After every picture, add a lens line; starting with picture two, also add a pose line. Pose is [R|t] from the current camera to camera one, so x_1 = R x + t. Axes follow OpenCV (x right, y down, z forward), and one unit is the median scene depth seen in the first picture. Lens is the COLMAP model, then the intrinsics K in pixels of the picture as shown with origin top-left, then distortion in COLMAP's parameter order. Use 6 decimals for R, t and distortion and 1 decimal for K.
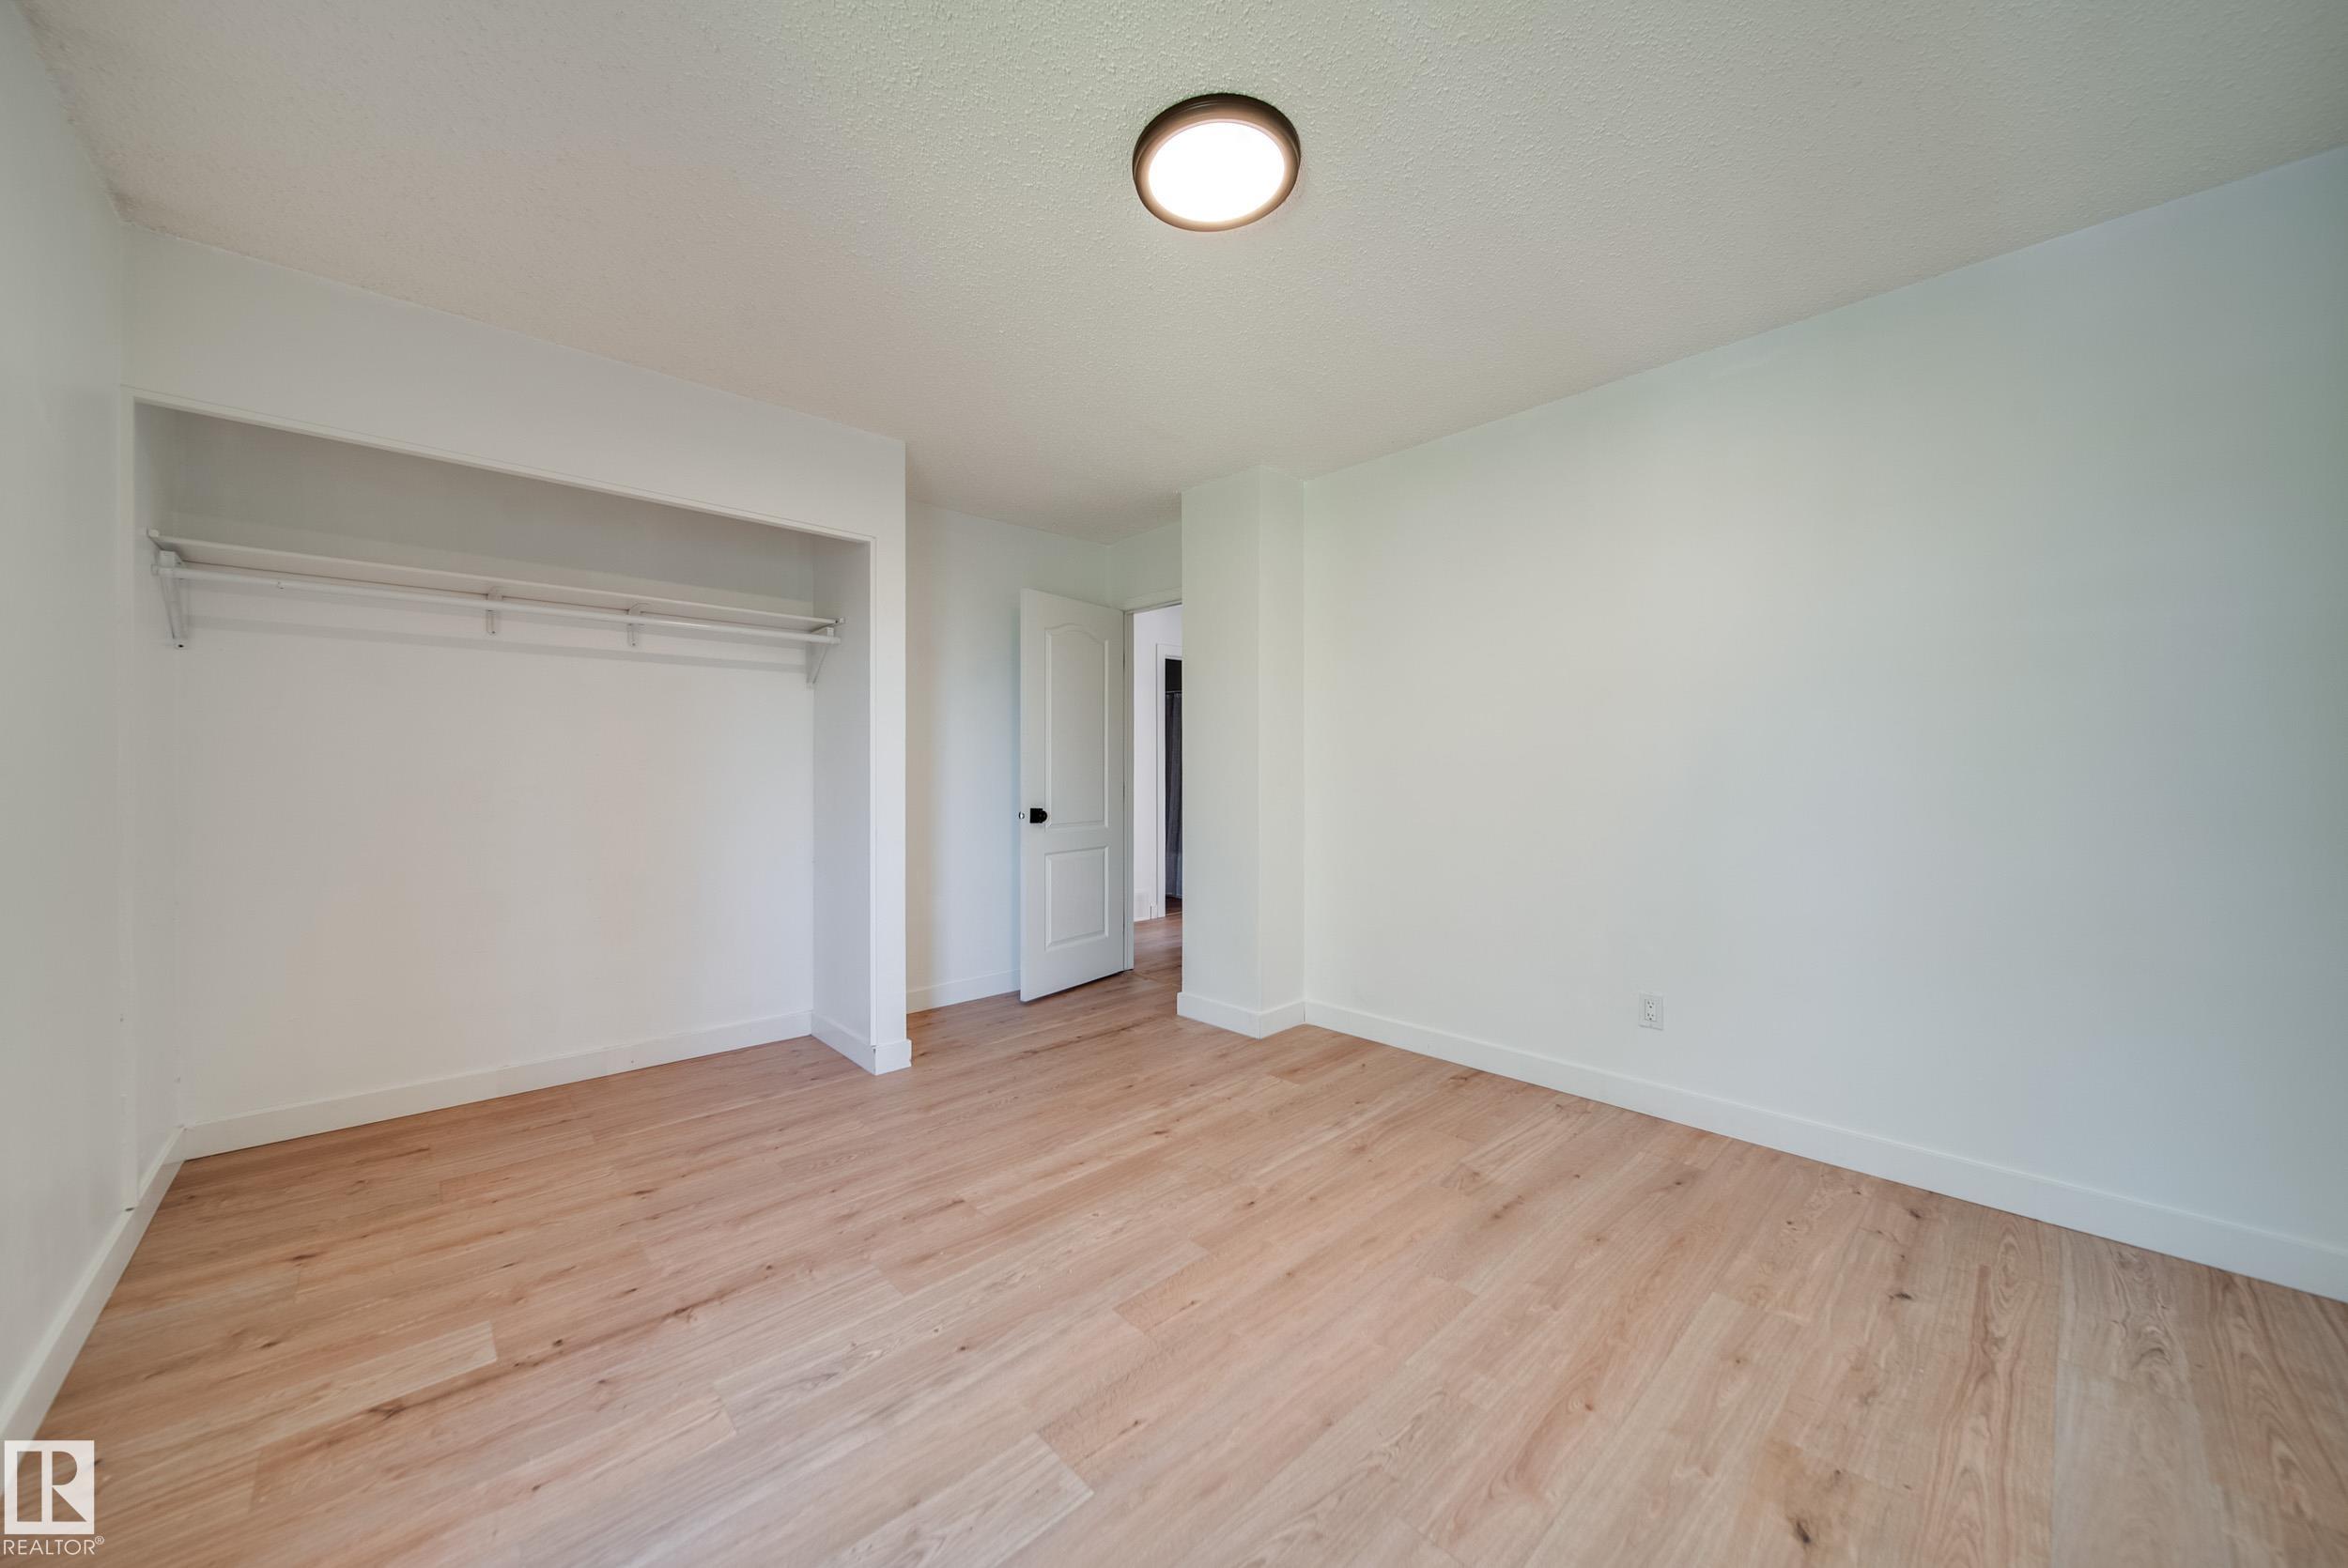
lens RADIAL K [[835.1, 0, 1172.9], [0, 835.1, 775.2], [0, 0, 1]] dist [-0.010120, 0.000030]
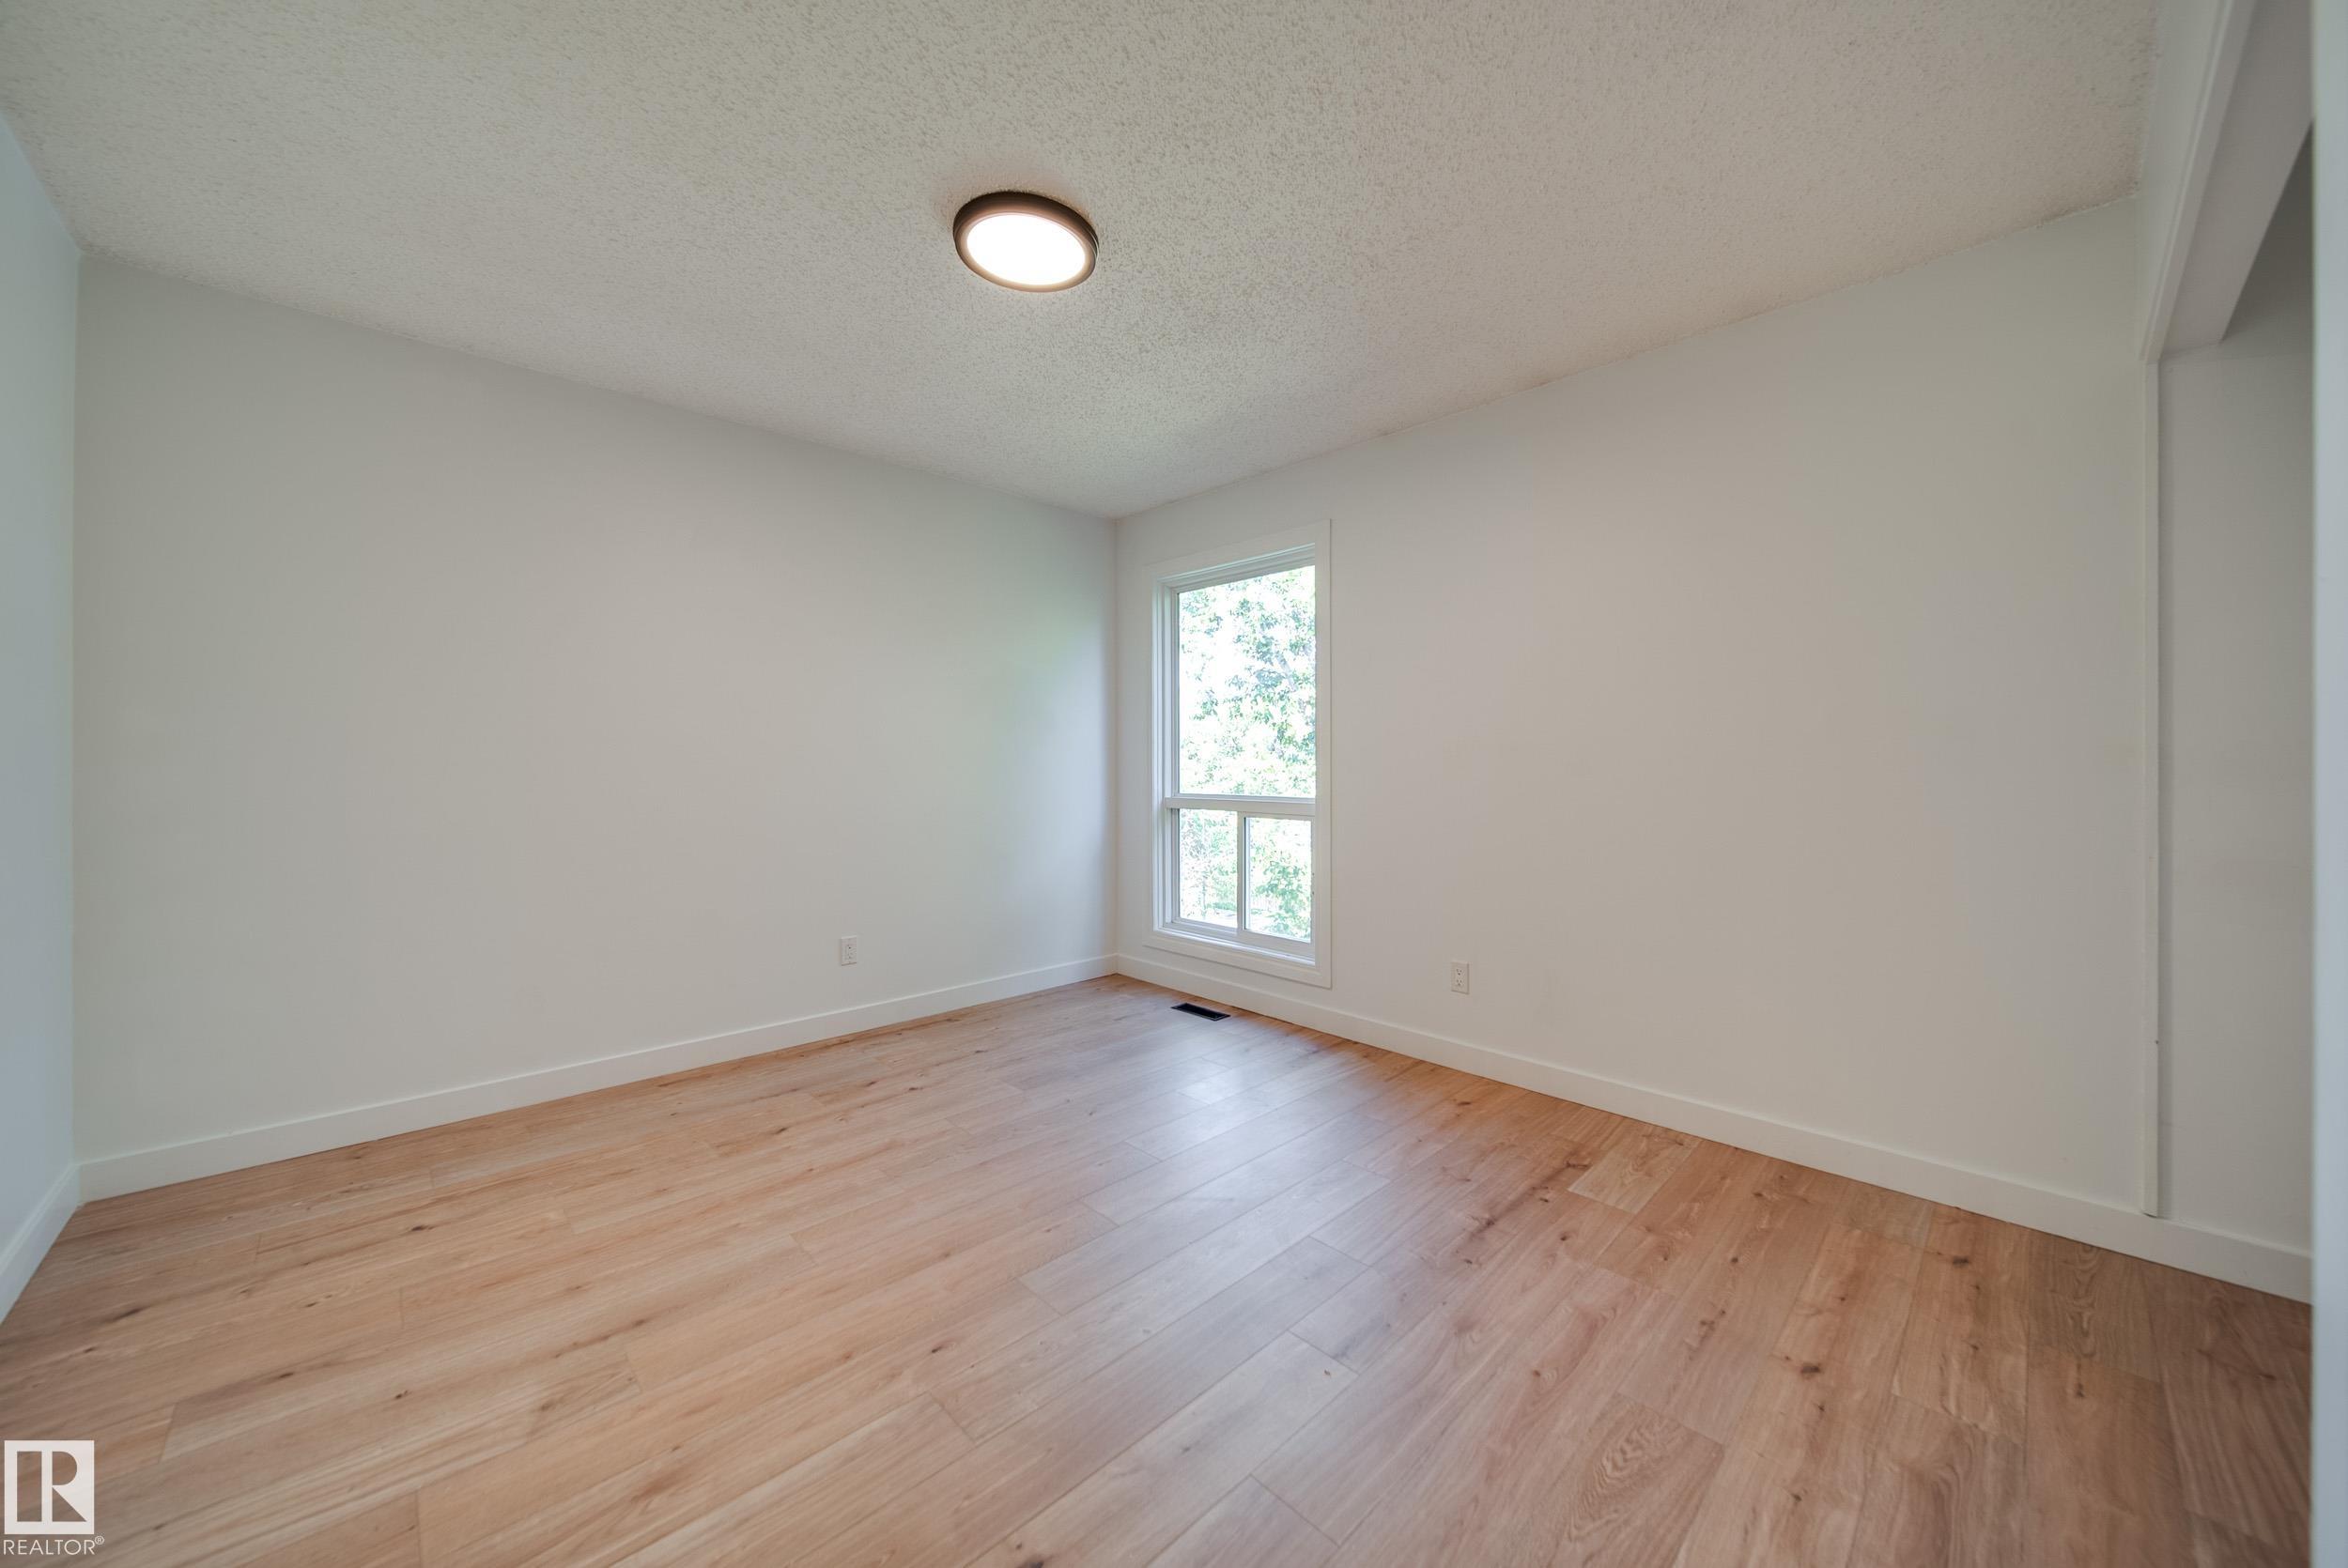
lens RADIAL K [[835.1, 0, 1172.9], [0, 835.1, 775.2], [0, 0, 1]] dist [-0.010120, 0.000030]
pose [[-0.999733, 0.002564, -0.022952, -0.116688], [0.002244, 0.999900, 0.013943, -0.001401], [0.022985, 0.013888, -0.999639, 2.055602]]
